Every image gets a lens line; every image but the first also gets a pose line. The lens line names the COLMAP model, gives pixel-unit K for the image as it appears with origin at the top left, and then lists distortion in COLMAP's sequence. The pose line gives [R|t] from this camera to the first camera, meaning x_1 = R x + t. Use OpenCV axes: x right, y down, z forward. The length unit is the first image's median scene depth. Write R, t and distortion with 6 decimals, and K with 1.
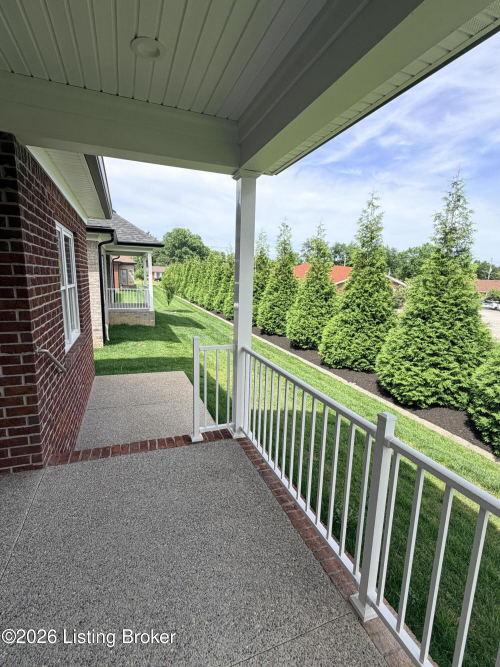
lens RADIAL K [[313.0, 0, 250.0], [0, 313.0, 333.5], [0, 0, 1]] dist [-0.001167, 0.000404]
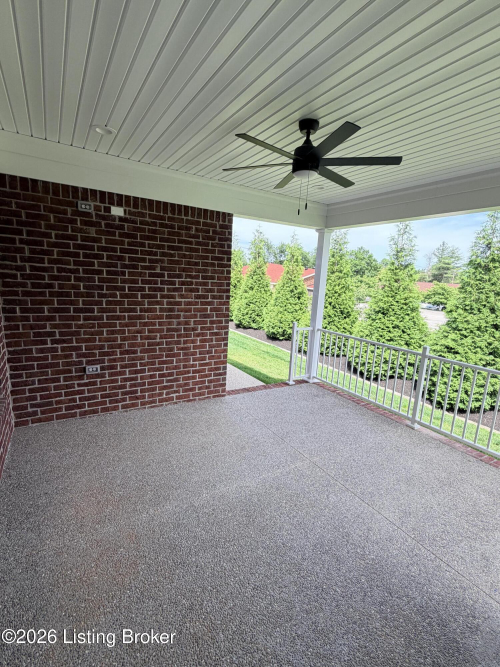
lens RADIAL K [[313.0, 0, 250.0], [0, 313.0, 333.5], [0, 0, 1]] dist [-0.001167, 0.000404]
pose [[0.983564, -0.007785, 0.180390, -0.253753], [0.005667, 0.999909, 0.012254, 0.017133], [-0.180469, -0.011030, 0.983519, -0.226896]]
